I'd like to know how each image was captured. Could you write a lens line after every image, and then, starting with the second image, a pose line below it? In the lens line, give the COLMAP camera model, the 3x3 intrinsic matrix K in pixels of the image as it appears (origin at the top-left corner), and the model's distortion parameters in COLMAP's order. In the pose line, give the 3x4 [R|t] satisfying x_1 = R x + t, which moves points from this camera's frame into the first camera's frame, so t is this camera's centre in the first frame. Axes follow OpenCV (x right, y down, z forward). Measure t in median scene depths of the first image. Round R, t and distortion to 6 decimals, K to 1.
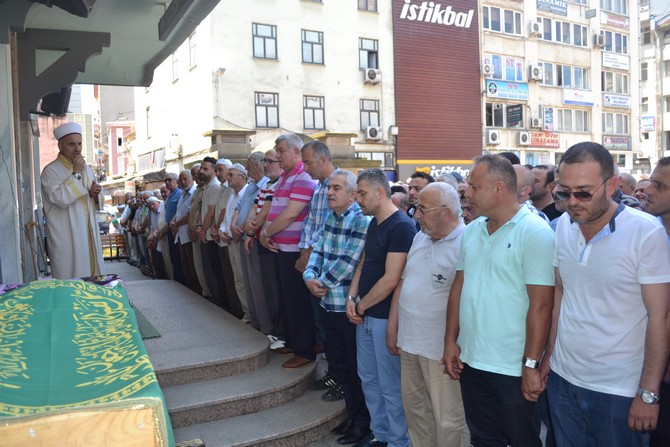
lens RADIAL K [[539.0, 0, 333.4], [0, 539.0, 220.0], [0, 0, 1]] dist [-0.082799, 0.018401]
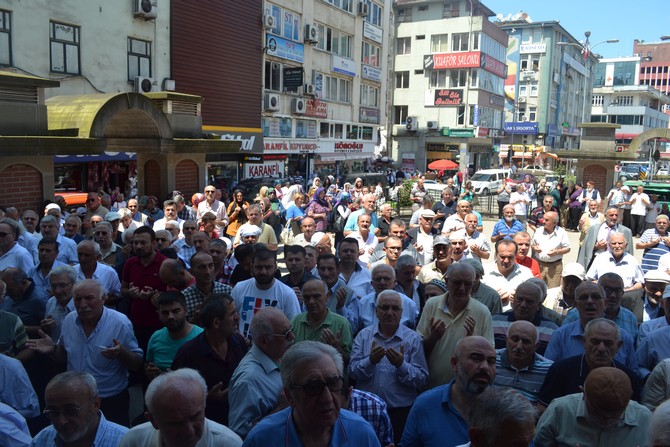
lens RADIAL K [[539.0, 0, 332.2], [0, 539.0, 223.5], [0, 0, 1]] dist [-0.082799, 0.018401]
pose [[0.837168, -0.029243, 0.546164, -0.117185], [-0.023833, 0.995671, 0.089842, -0.045748], [-0.546426, -0.088229, 0.832847, 0.236634]]
